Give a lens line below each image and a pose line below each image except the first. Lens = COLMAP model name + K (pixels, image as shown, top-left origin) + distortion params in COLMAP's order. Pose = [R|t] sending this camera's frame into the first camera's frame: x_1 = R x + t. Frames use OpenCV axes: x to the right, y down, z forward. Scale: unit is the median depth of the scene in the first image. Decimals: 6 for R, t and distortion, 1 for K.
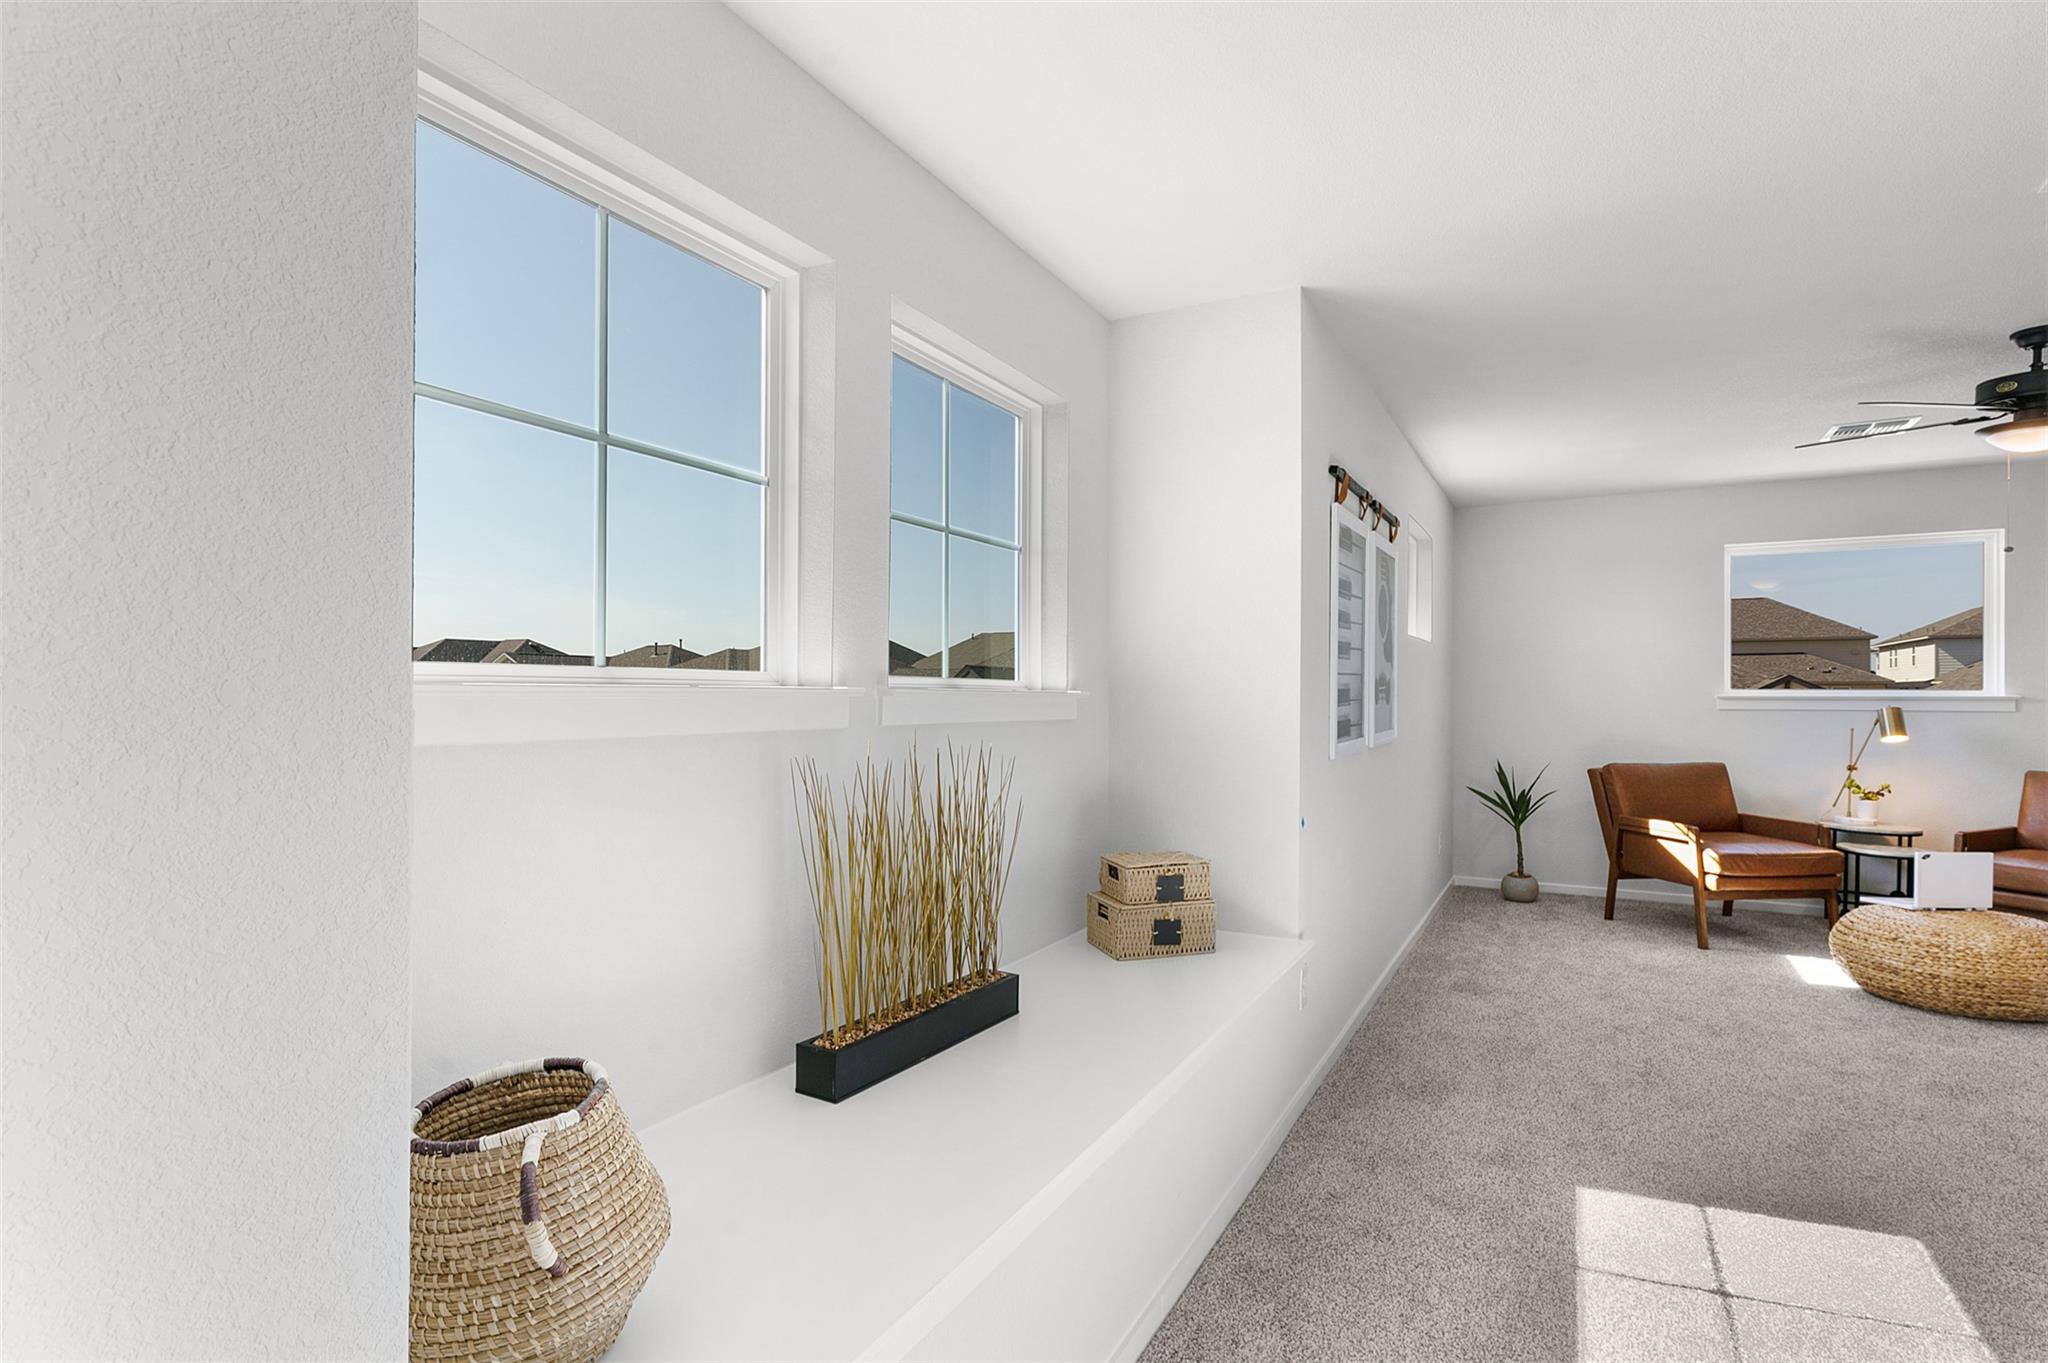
lens RADIAL K [[1005.0, 0, 1015.0], [0, 1005.0, 694.2], [0, 0, 1]] dist [0.003797, 0.000339]
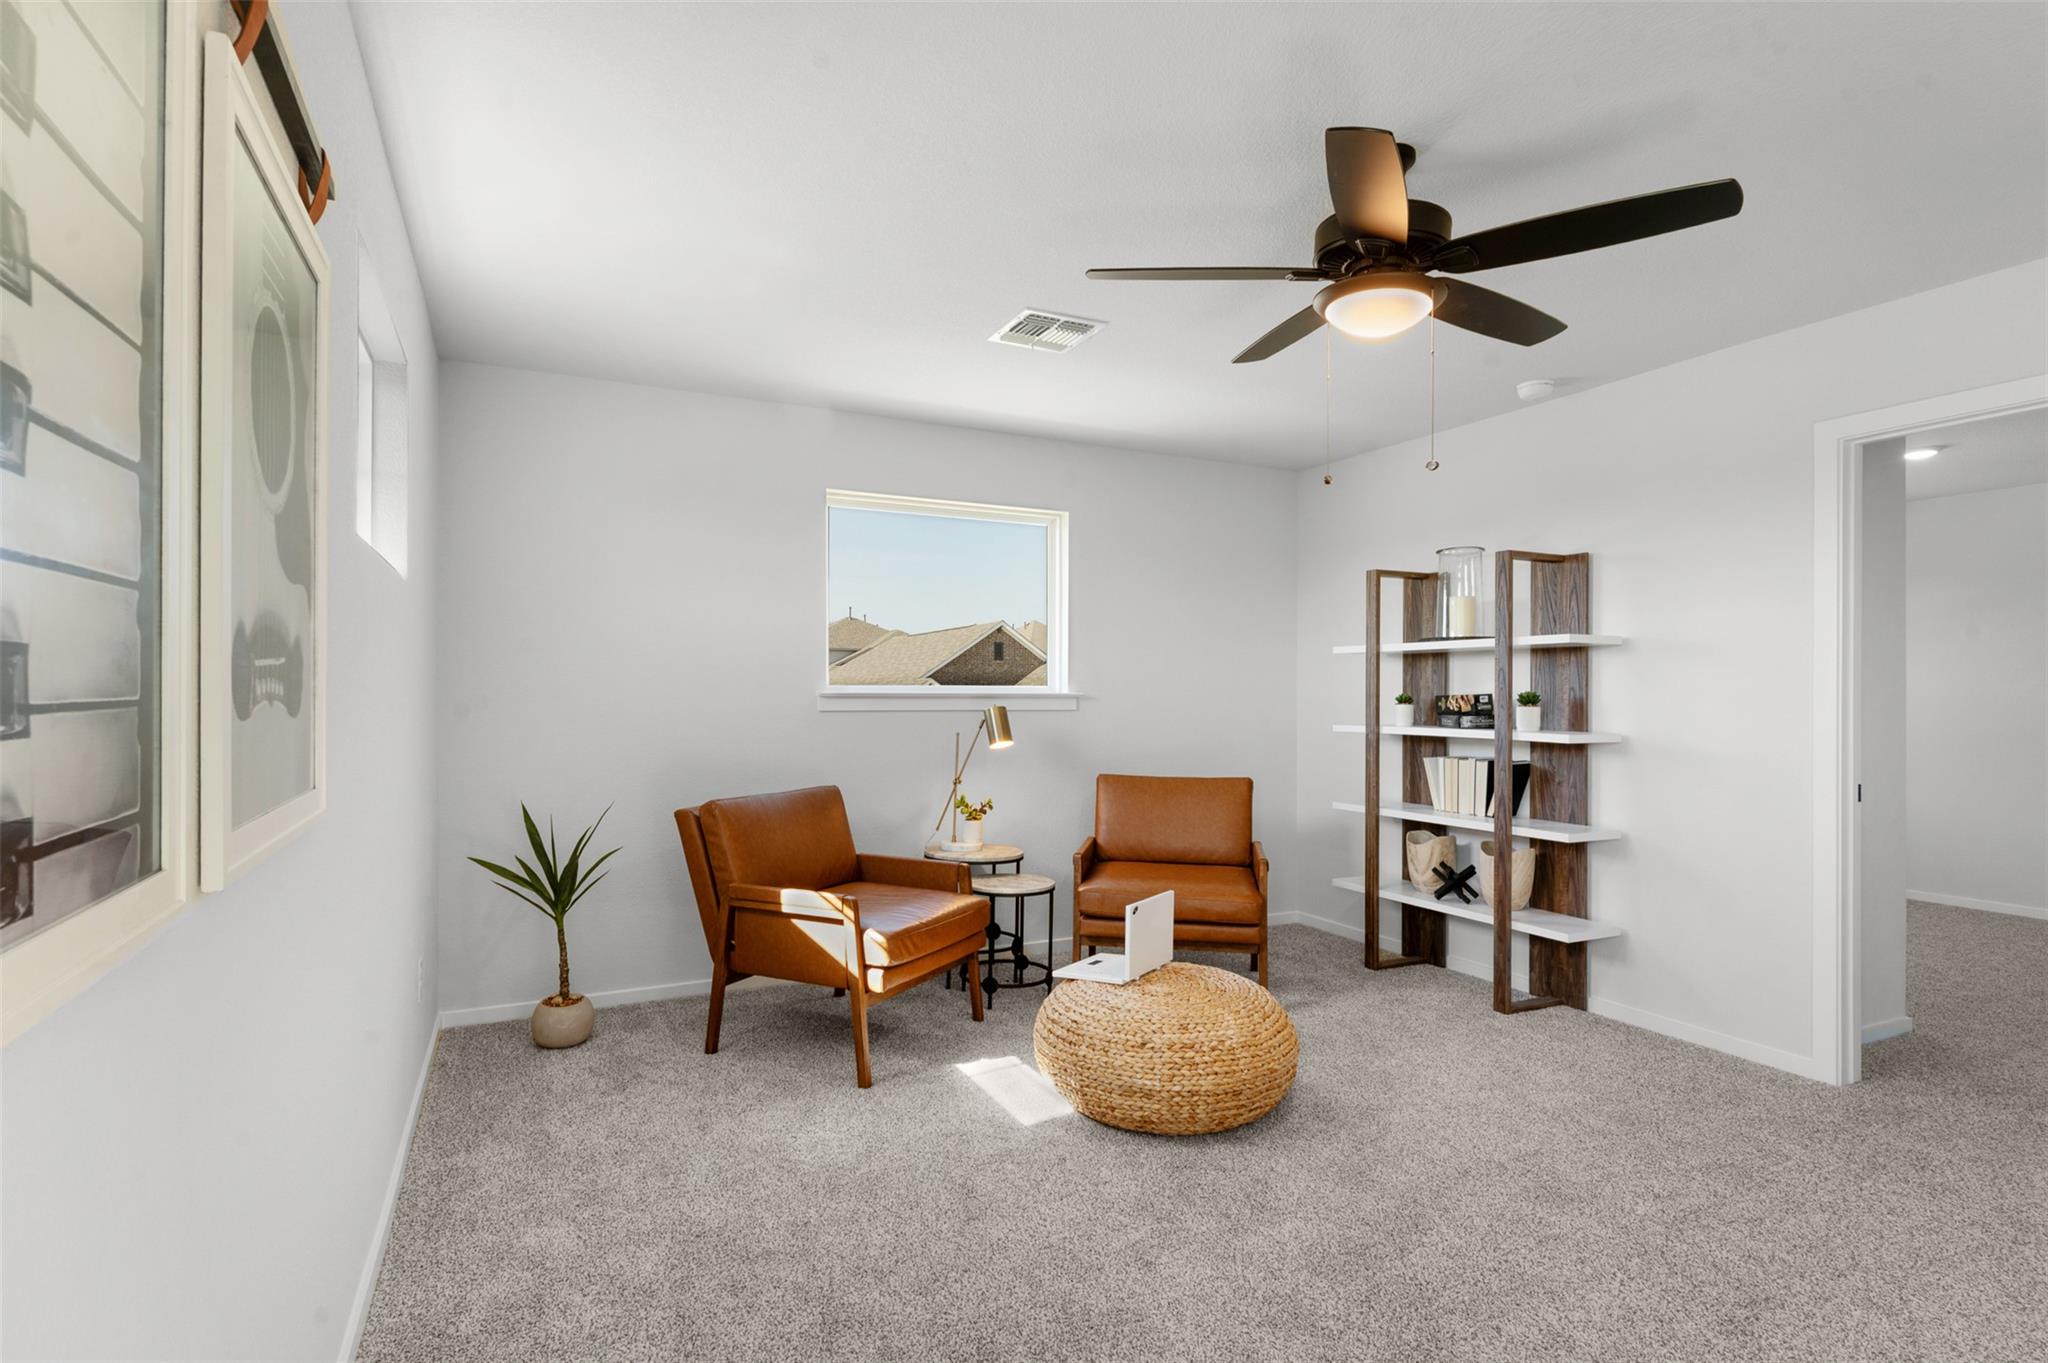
lens RADIAL K [[1005.0, 0, 1013.3], [0, 1005.0, 695.6], [0, 0, 1]] dist [0.003797, 0.000339]
pose [[0.571447, -0.001310, 0.820638, 0.195540], [-0.000995, 0.999997, 0.002289, 0.001965], [-0.820639, -0.002125, 0.571444, 0.514799]]
